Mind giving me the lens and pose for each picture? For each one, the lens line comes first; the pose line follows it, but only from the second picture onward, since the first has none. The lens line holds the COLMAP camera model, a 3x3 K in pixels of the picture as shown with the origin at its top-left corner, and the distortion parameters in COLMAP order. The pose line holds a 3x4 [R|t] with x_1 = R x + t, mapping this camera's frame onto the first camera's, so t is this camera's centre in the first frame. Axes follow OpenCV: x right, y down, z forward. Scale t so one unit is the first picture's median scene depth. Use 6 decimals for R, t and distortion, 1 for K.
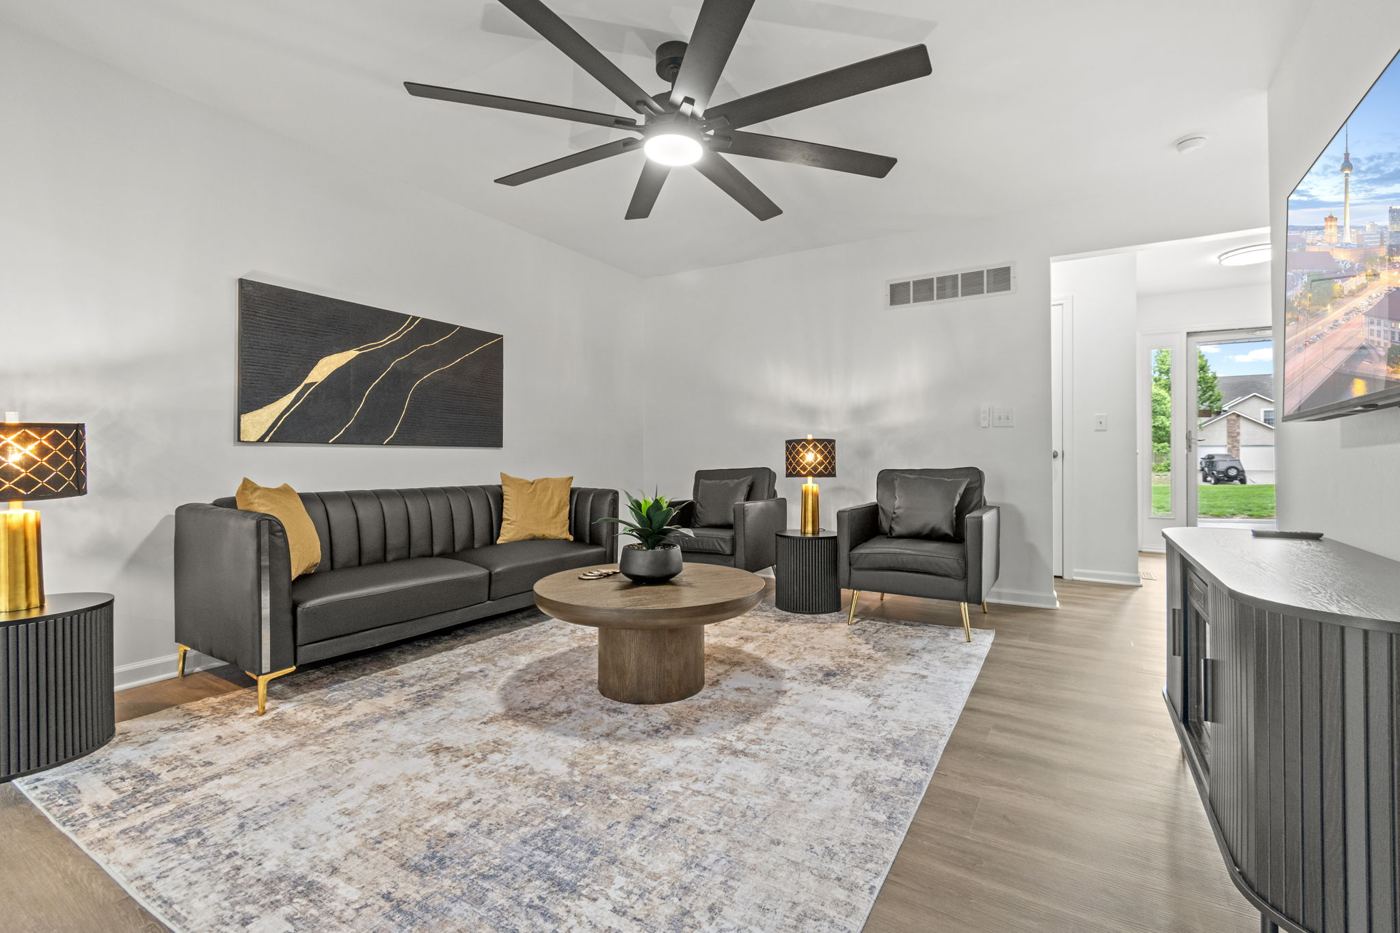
lens RADIAL K [[627.3, 0, 710.0], [0, 627.3, 458.1], [0, 0, 1]] dist [0.000906, -0.000590]
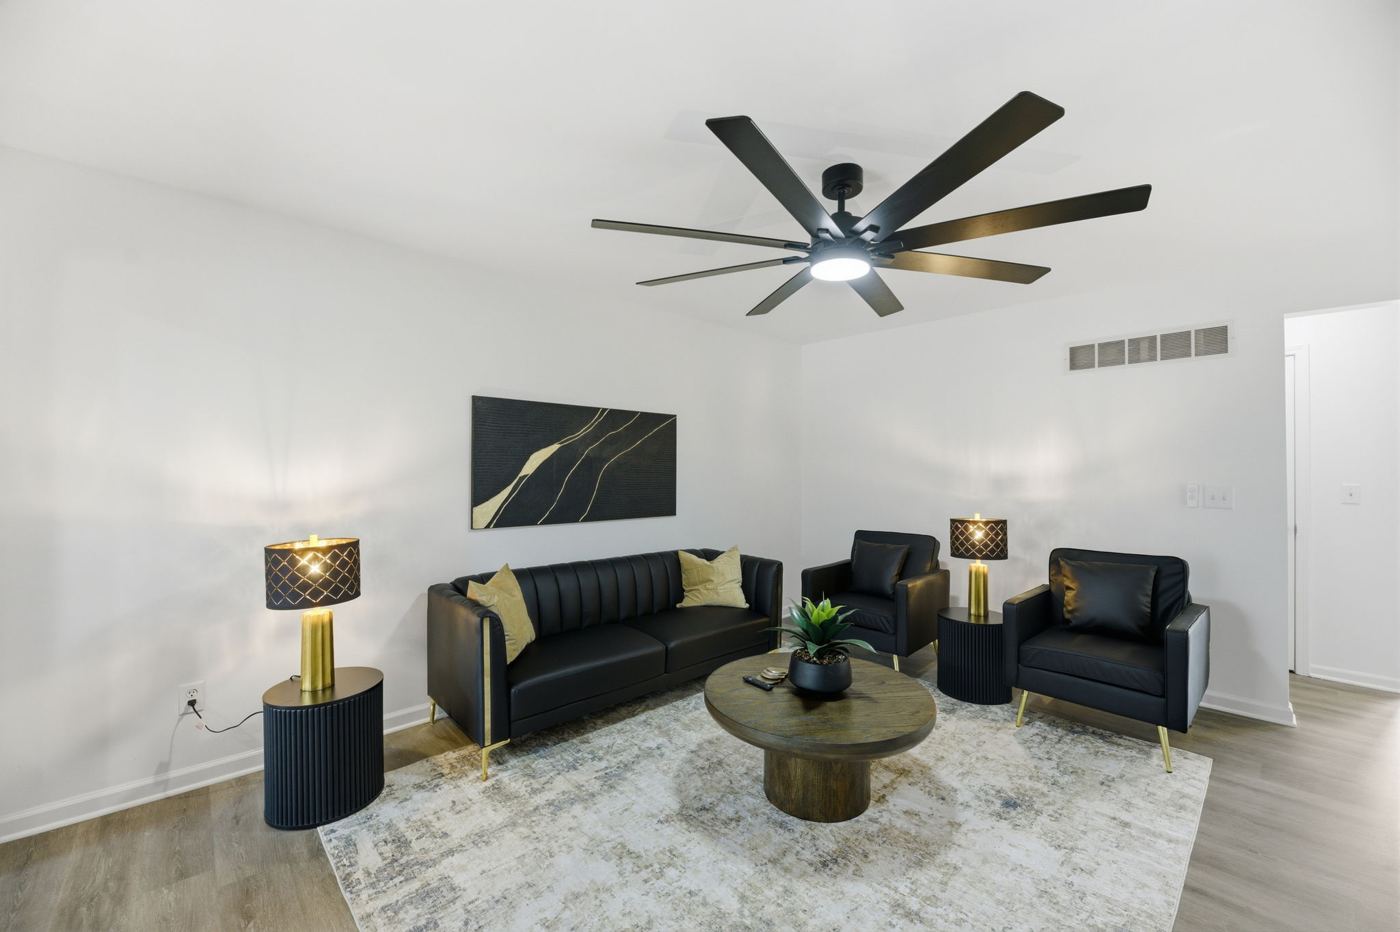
lens RADIAL K [[565.9, 0, 700.3], [0, 565.9, 469.0], [0, 0, 1]] dist [-0.002936, -0.000289]
pose [[0.962966, 0.002690, -0.269610, -0.029945], [-0.002591, 0.999996, 0.000722, -0.171691], [0.269611, 0.000003, 0.962969, 0.070095]]
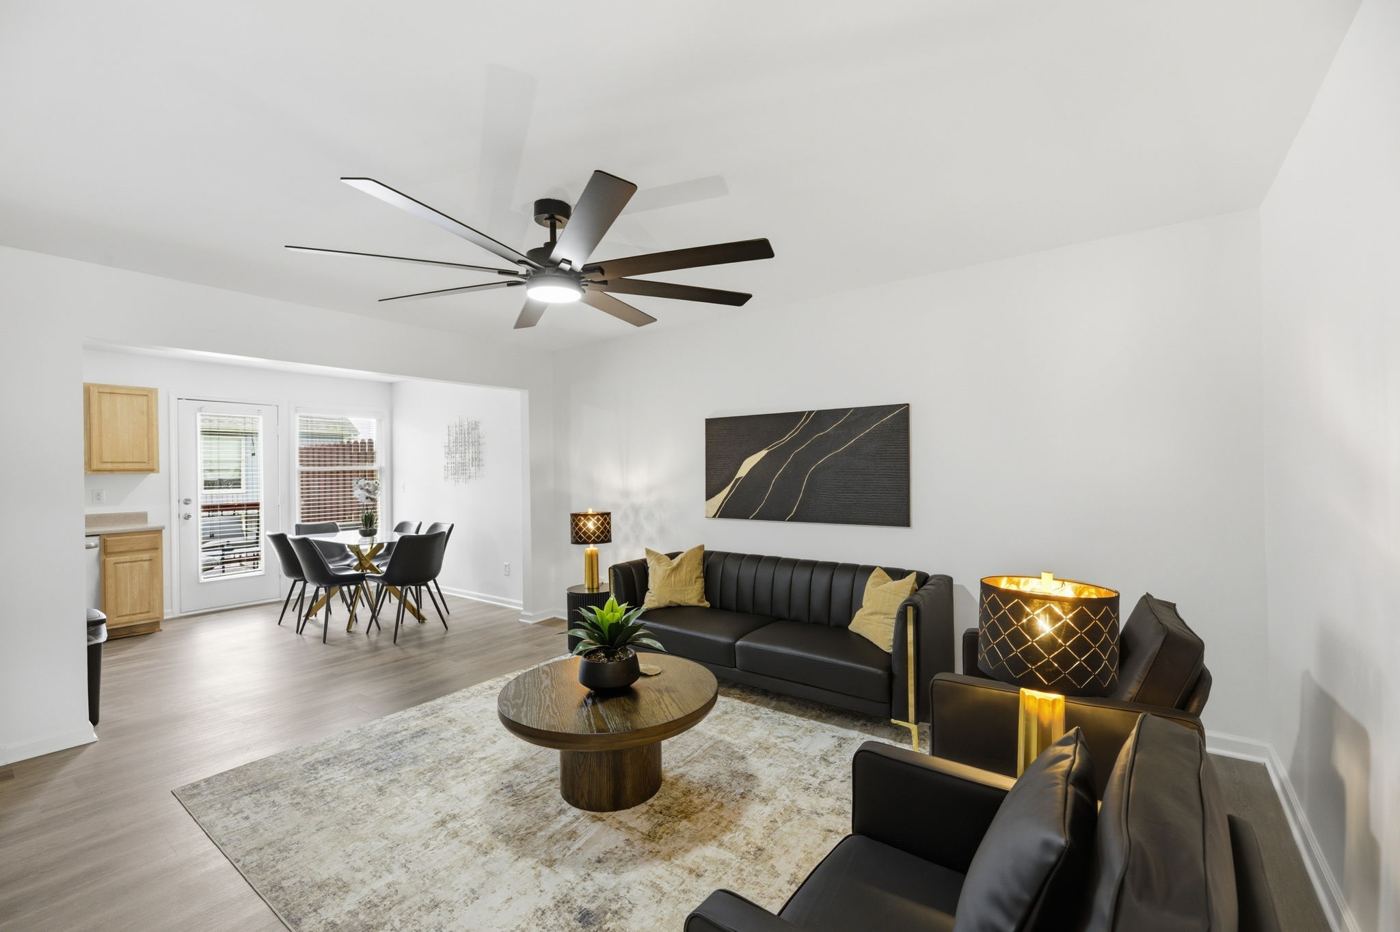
lens RADIAL K [[581.2, 0, 690.1], [0, 581.2, 471.7], [0, 0, 1]] dist [-0.000703, -0.000137]
pose [[-0.104538, 0.002459, -0.994518, 0.920598], [0.013383, 0.999910, 0.001066, -0.175012], [0.994431, -0.013198, -0.104562, 1.318690]]
